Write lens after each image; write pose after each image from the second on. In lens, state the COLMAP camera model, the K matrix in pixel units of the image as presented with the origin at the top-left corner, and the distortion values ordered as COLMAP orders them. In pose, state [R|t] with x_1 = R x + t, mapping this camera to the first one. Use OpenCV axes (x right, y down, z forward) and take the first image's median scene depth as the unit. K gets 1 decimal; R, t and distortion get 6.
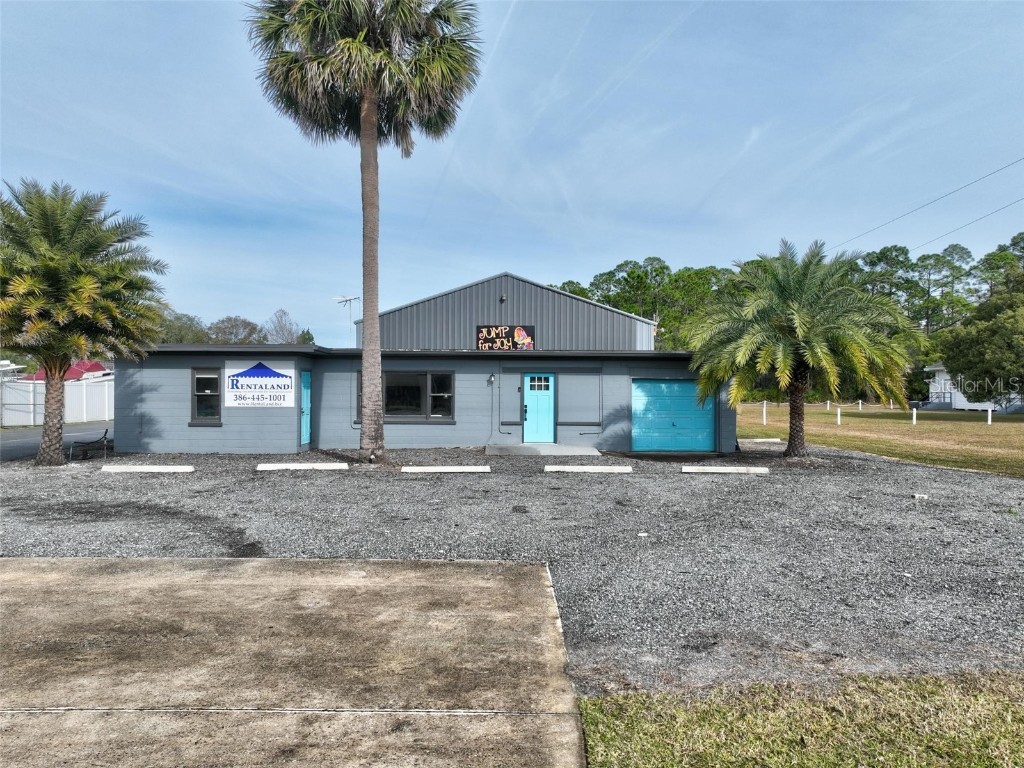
lens RADIAL K [[718.9, 0, 512.7], [0, 718.9, 381.7], [0, 0, 1]] dist [0.004361, 0.015824]
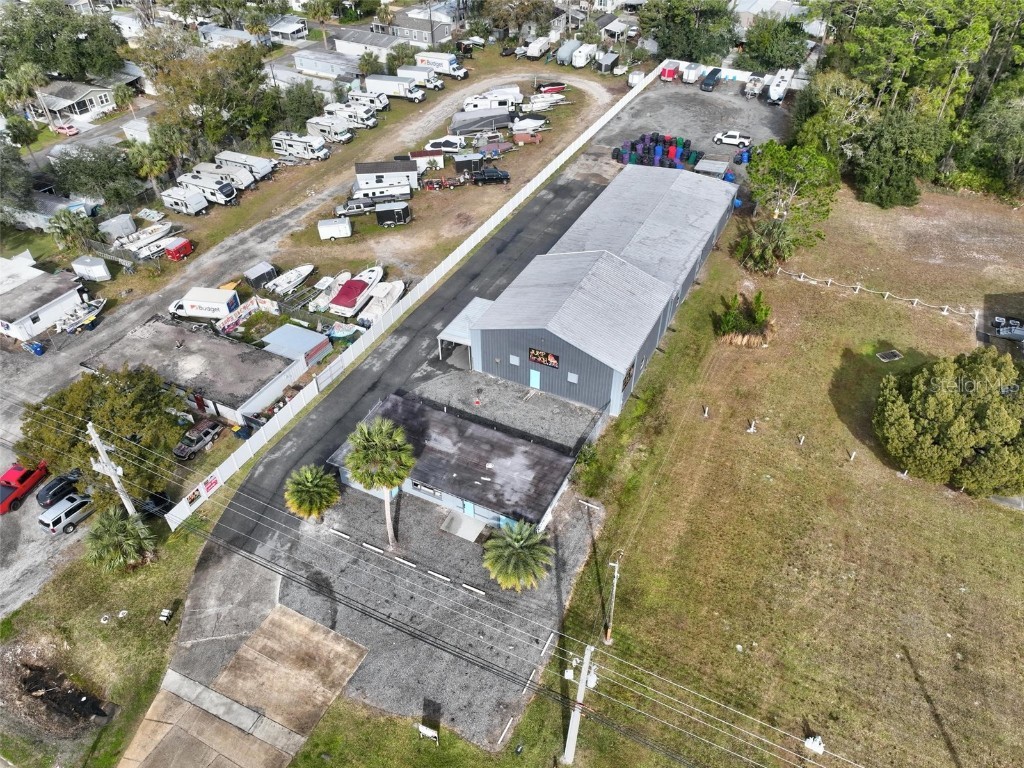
lens RADIAL K [[718.9, 0, 509.6], [0, 718.9, 383.6], [0, 0, 1]] dist [0.004361, 0.015824]
pose [[0.895836, 0.286908, -0.339355, 0.539218], [-0.003892, 0.768688, 0.639612, -1.152614], [0.444368, -0.571666, 0.689735, -0.307174]]
